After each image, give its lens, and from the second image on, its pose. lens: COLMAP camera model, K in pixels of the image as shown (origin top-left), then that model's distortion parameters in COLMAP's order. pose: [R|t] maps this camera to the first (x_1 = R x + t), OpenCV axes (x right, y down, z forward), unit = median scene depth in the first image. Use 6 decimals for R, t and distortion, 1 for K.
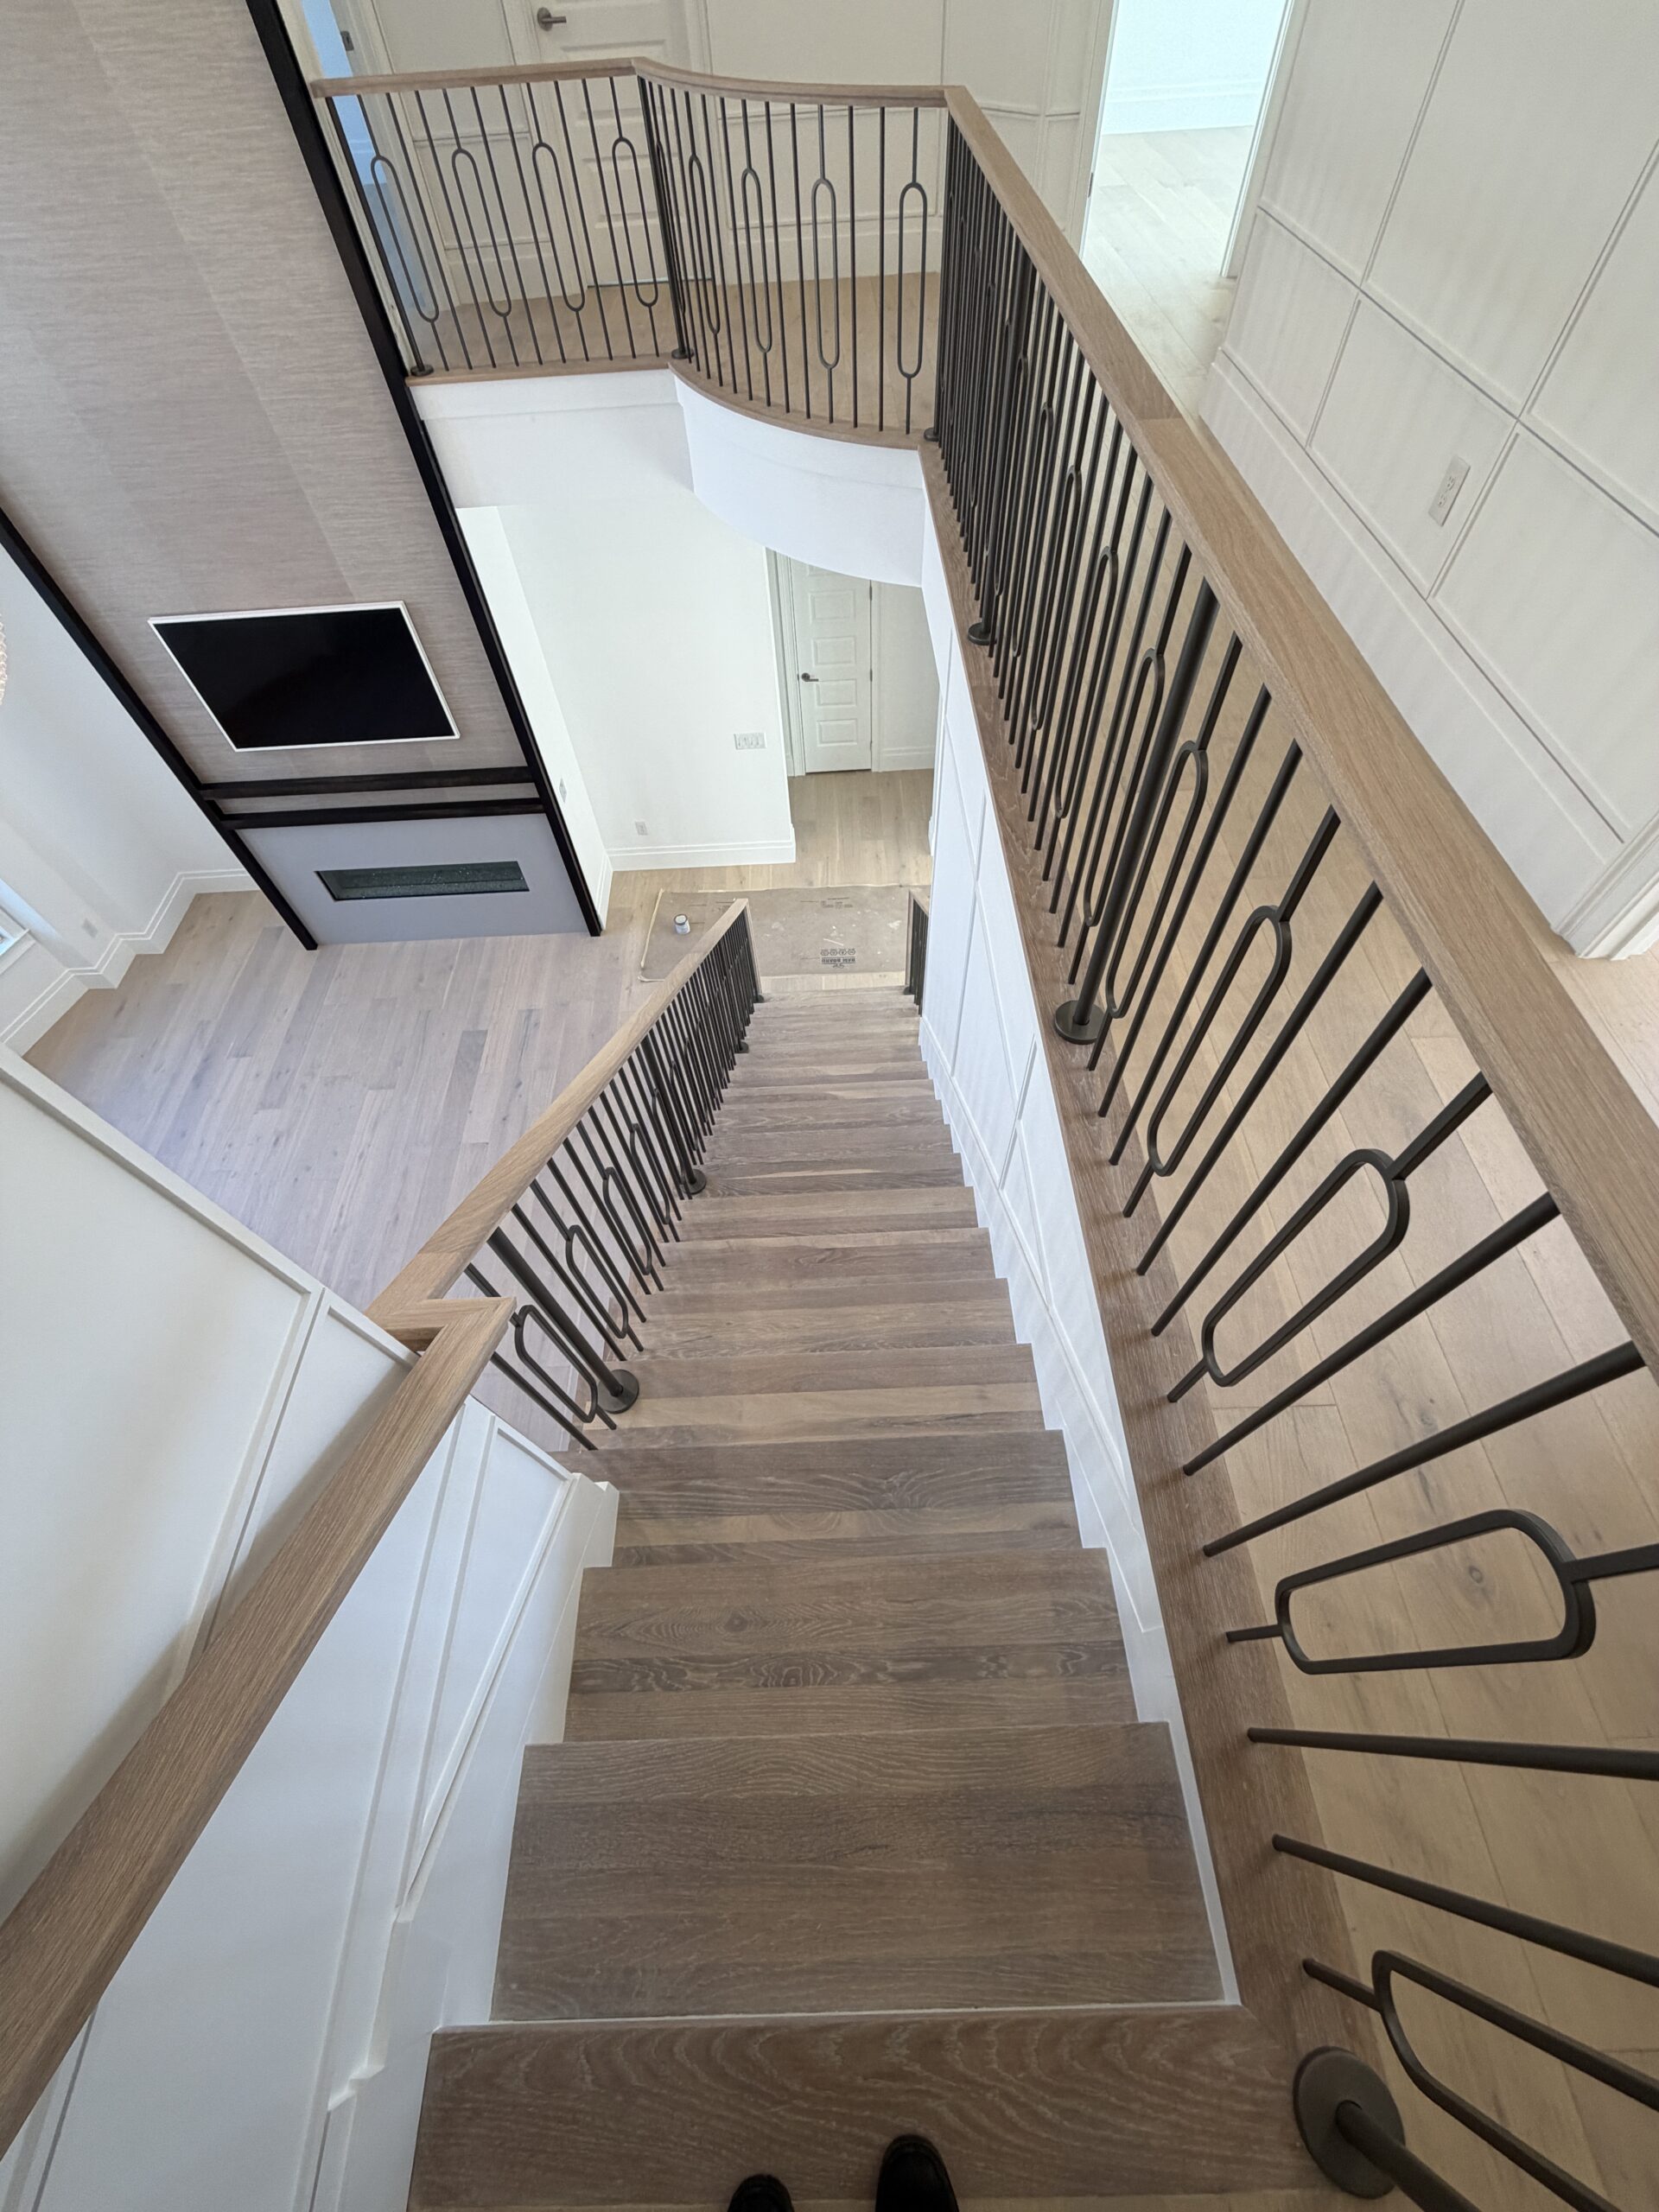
lens RADIAL K [[889.6, 0, 832.9], [0, 889.6, 1112.9], [0, 0, 1]] dist [-0.000686, 0.000004]
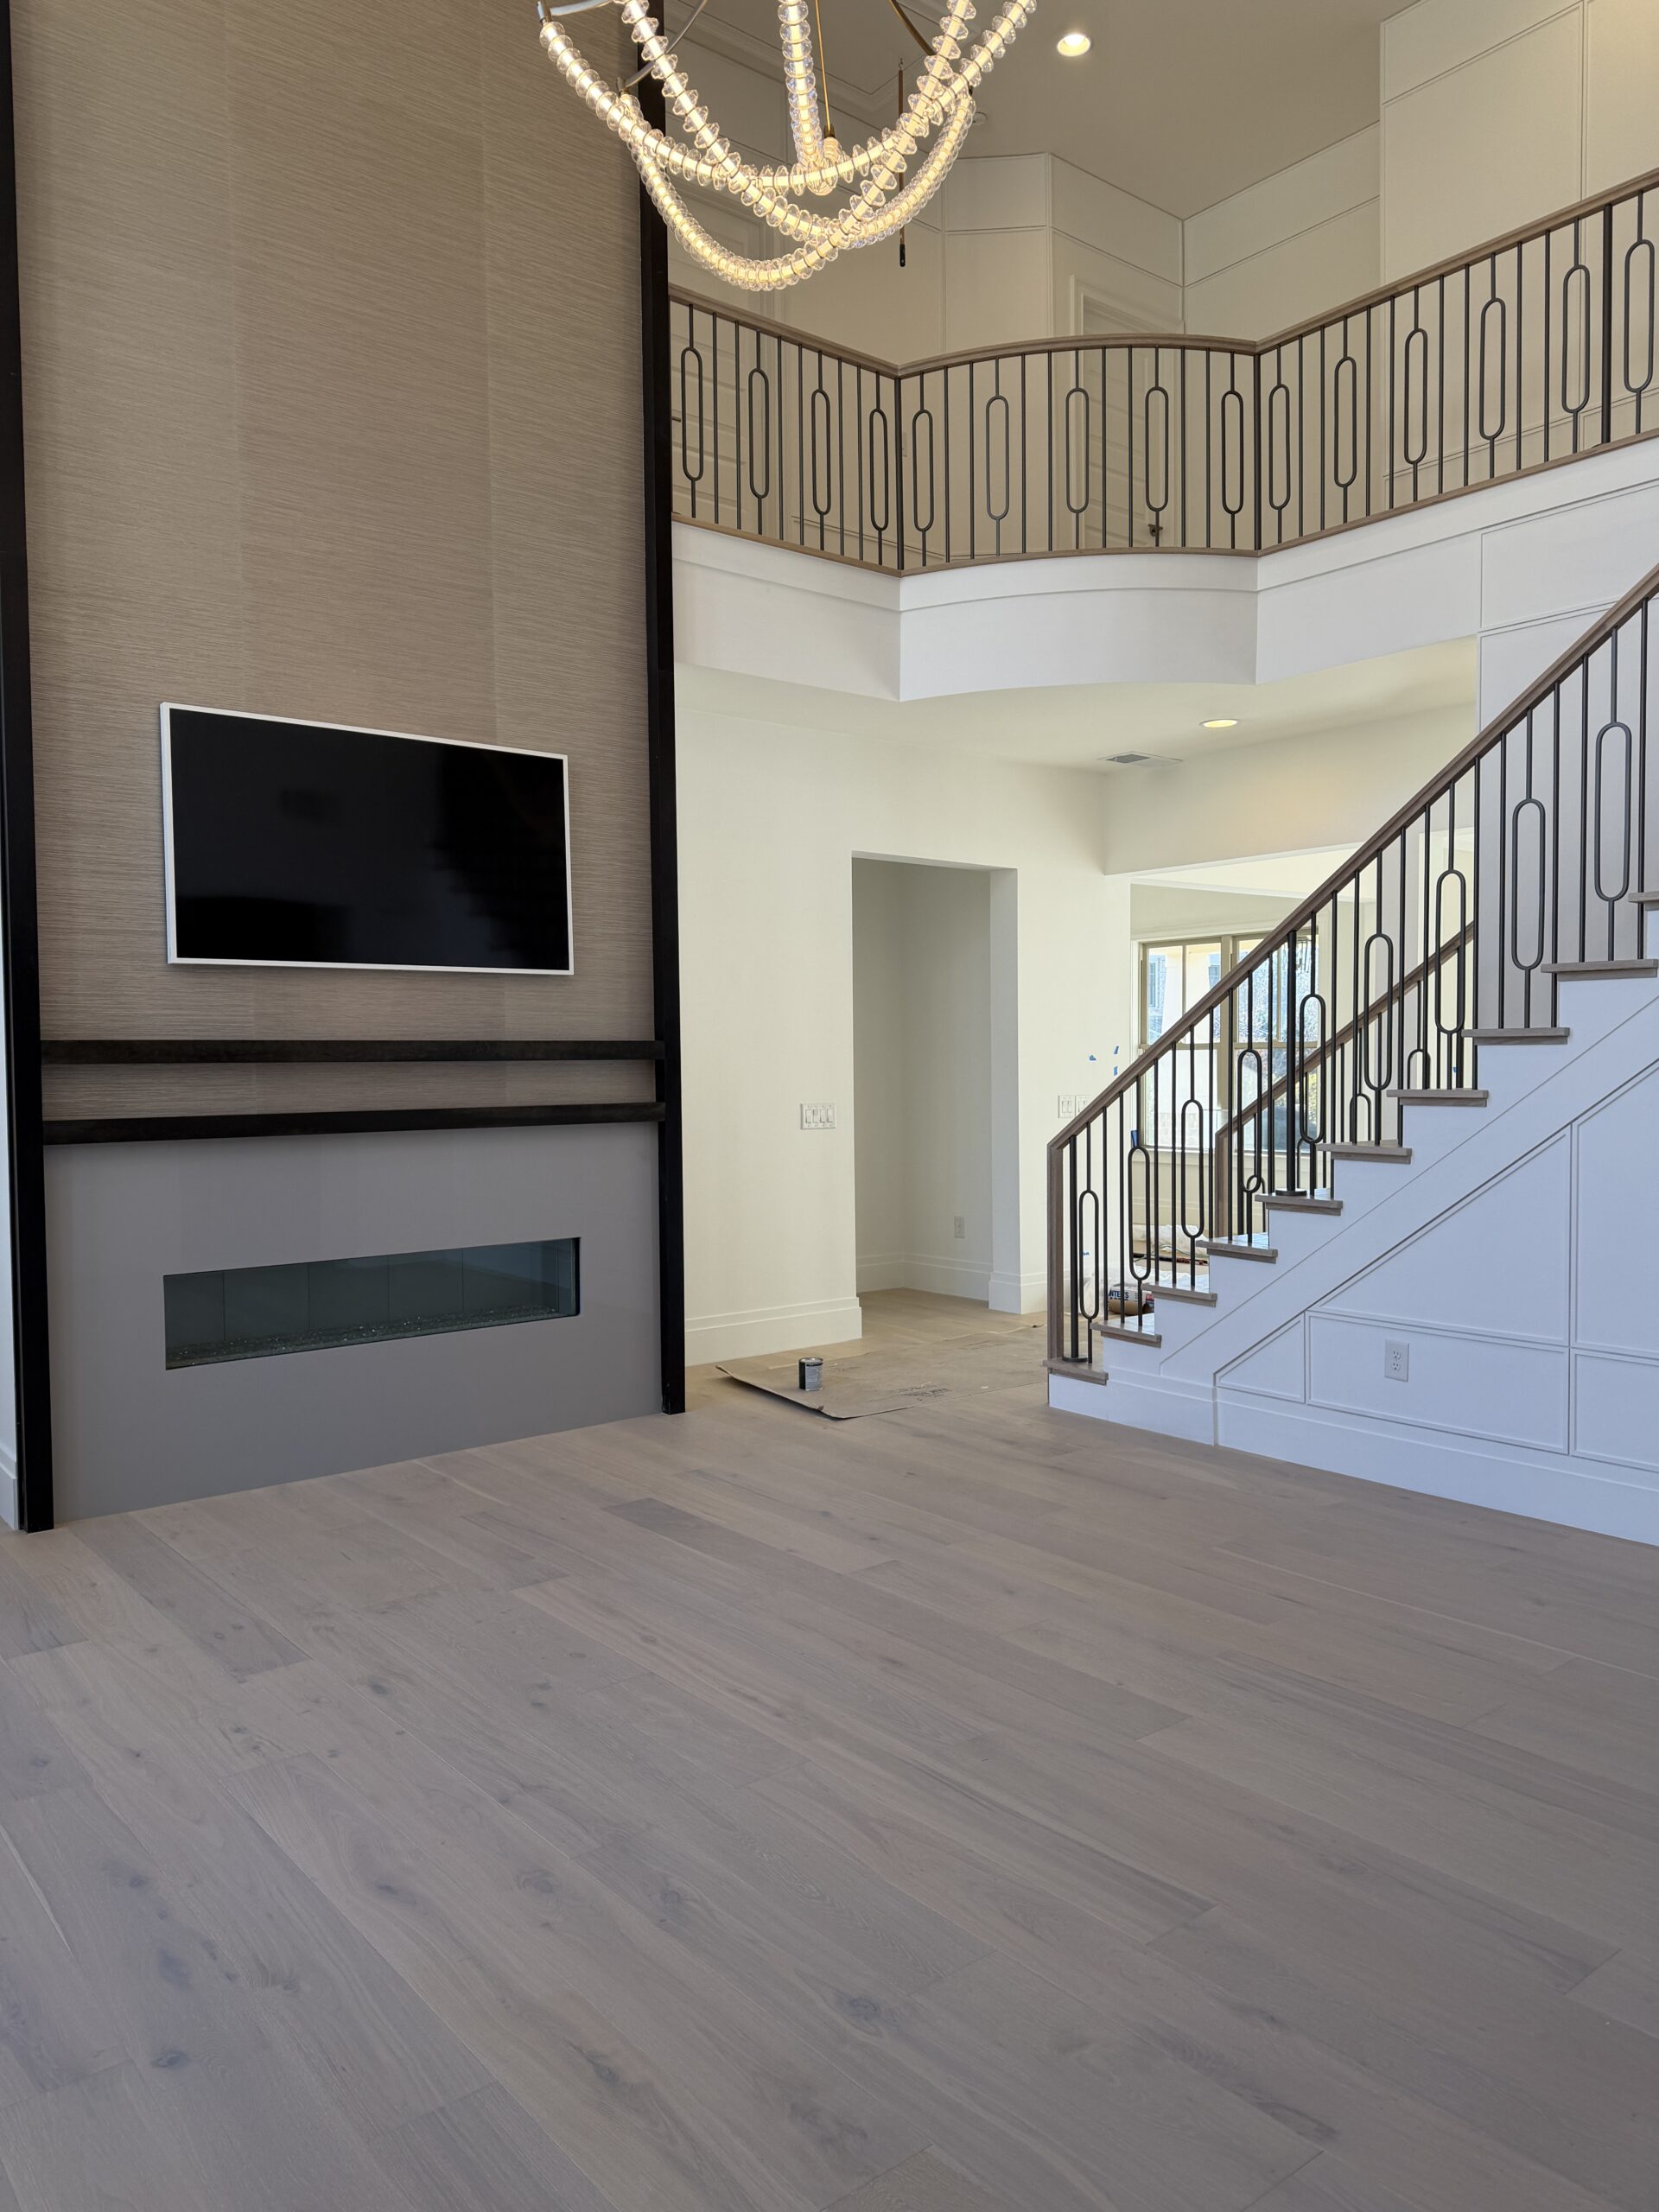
lens RADIAL K [[1563.0, 0, 821.2], [0, 1563.0, 1124.0], [0, 0, 1]] dist [0.086847, -0.130883]
pose [[0.796138, 0.010360, 0.605026, -0.856915], [0.490414, 0.574679, -0.655163, 0.379598], [-0.354483, 0.818314, 0.452443, 0.504648]]
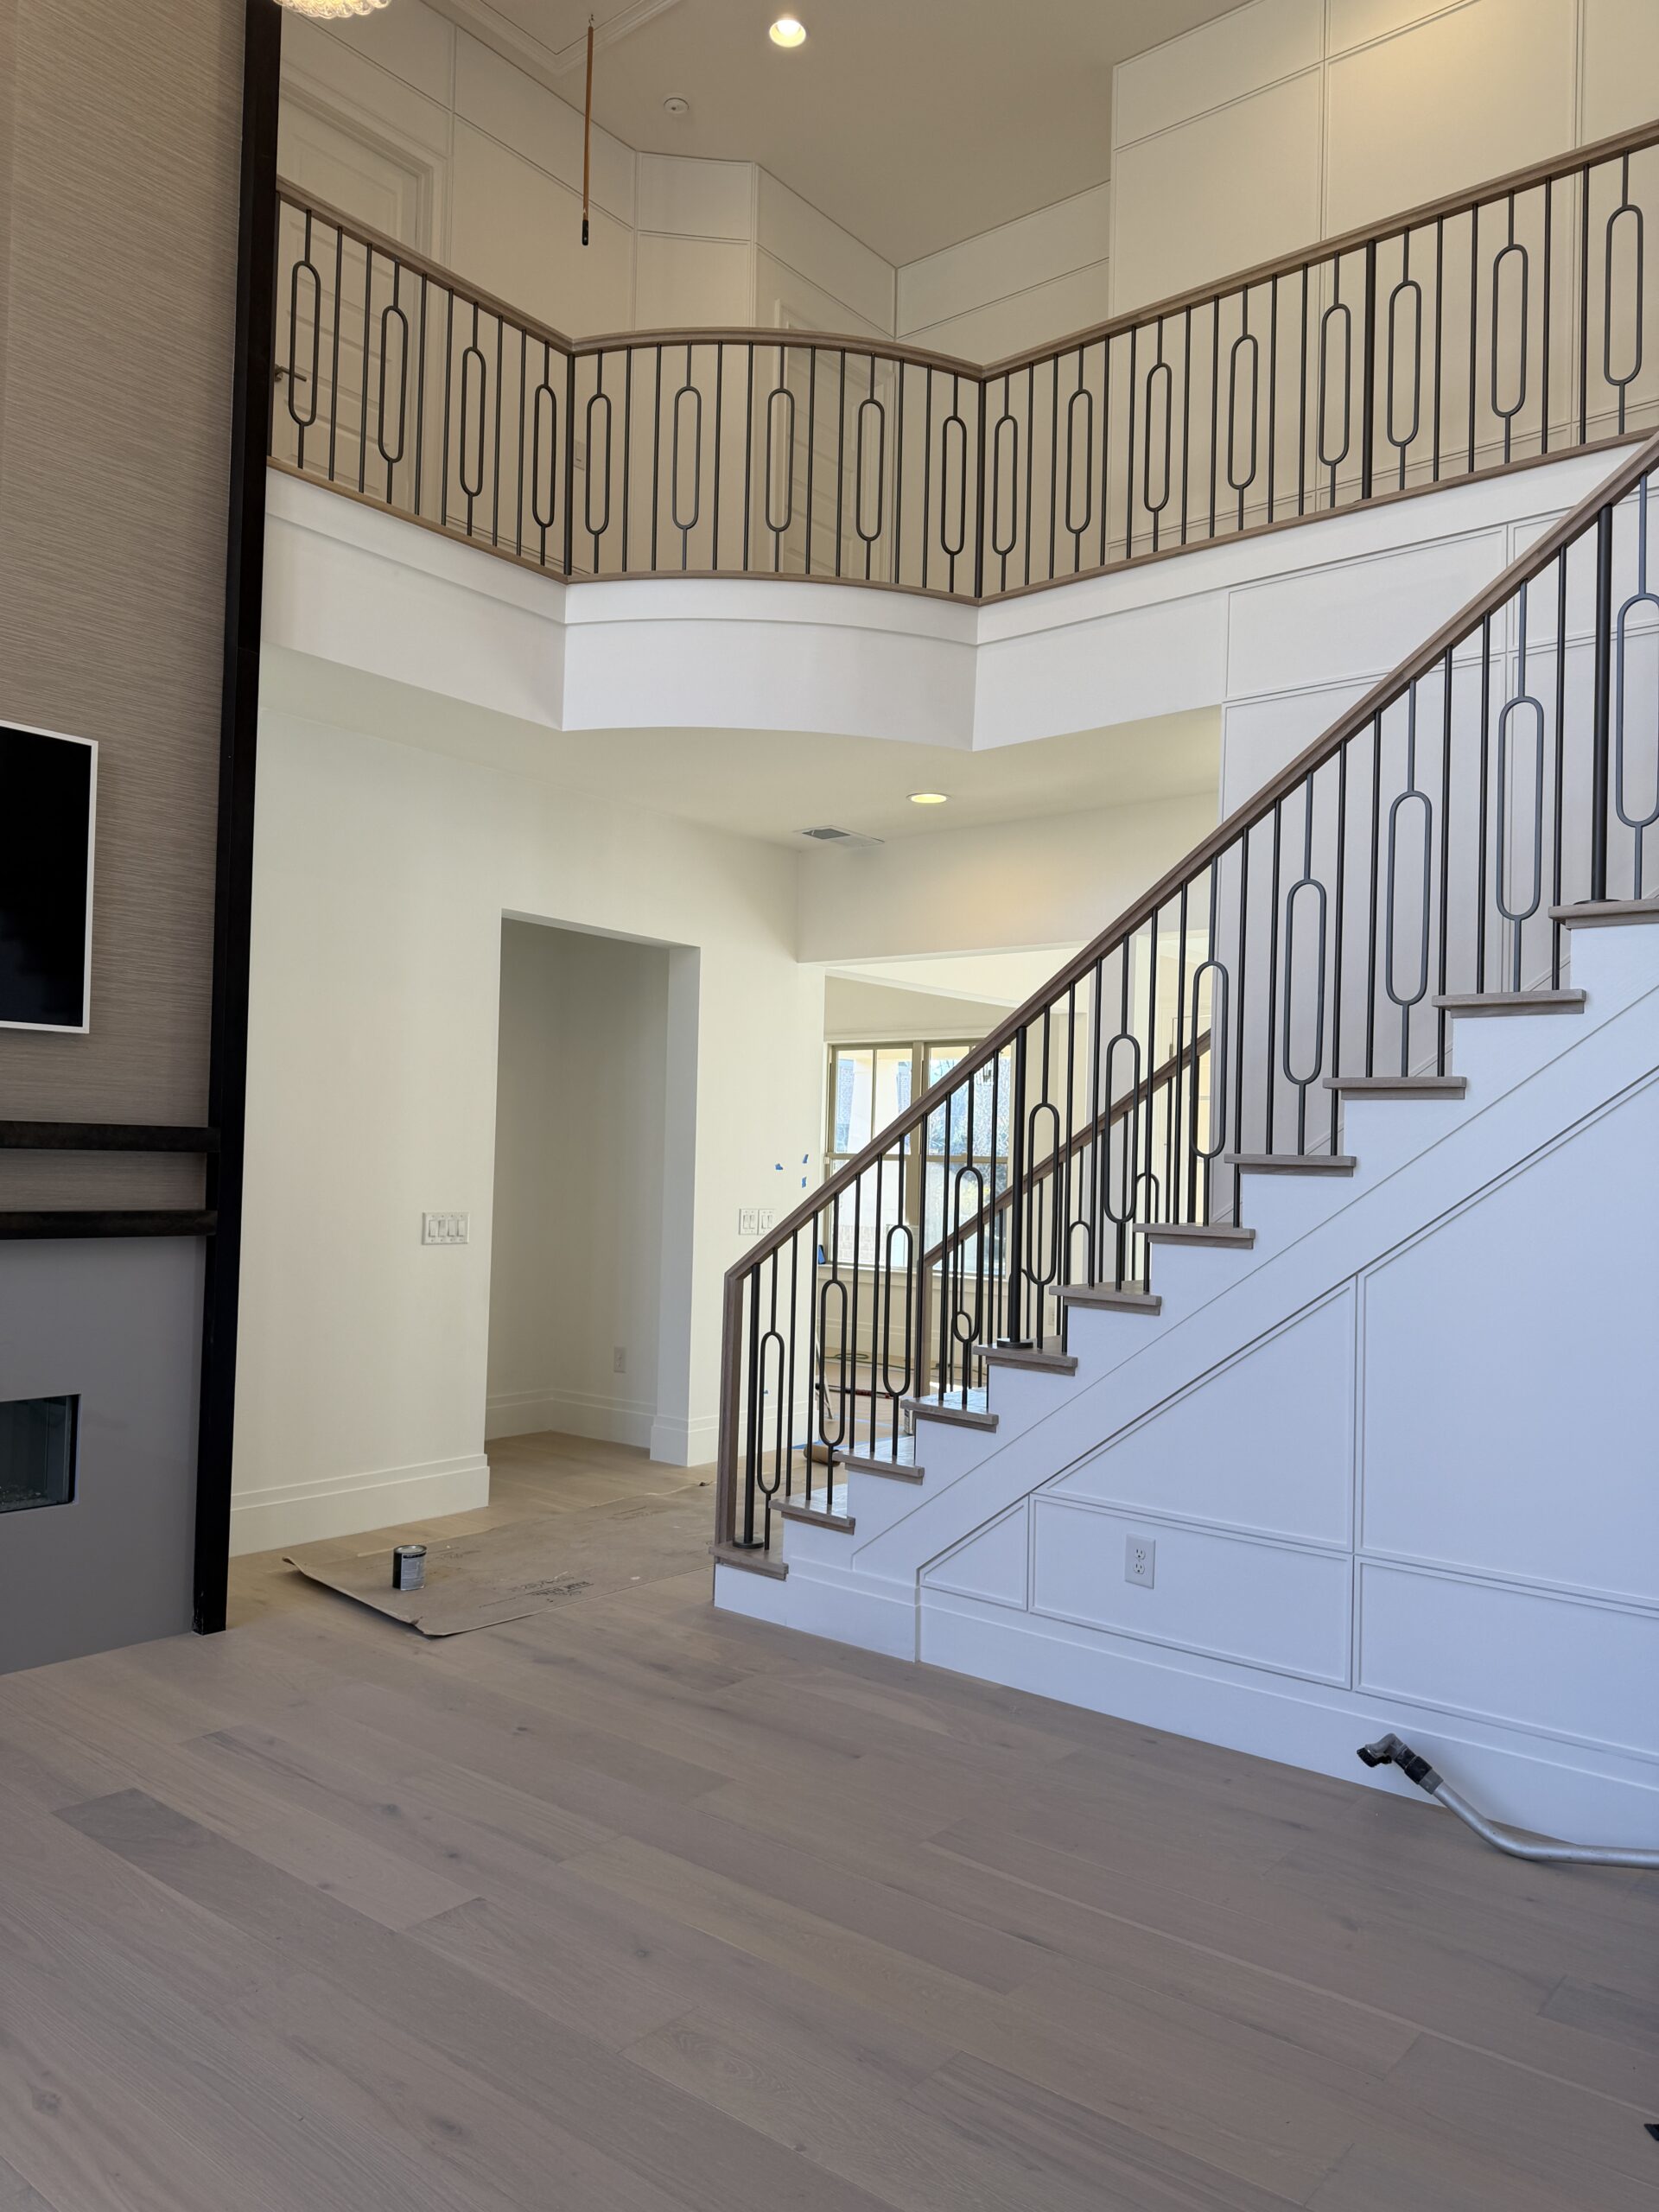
lens RADIAL K [[1563.0, 0, 821.2], [0, 1563.0, 1124.0], [0, 0, 1]] dist [0.086847, -0.130883]
pose [[0.657279, 0.077933, 0.749607, -0.710445], [0.596841, 0.553503, -0.580874, 0.255014], [-0.460179, 0.829193, 0.317293, 0.574815]]
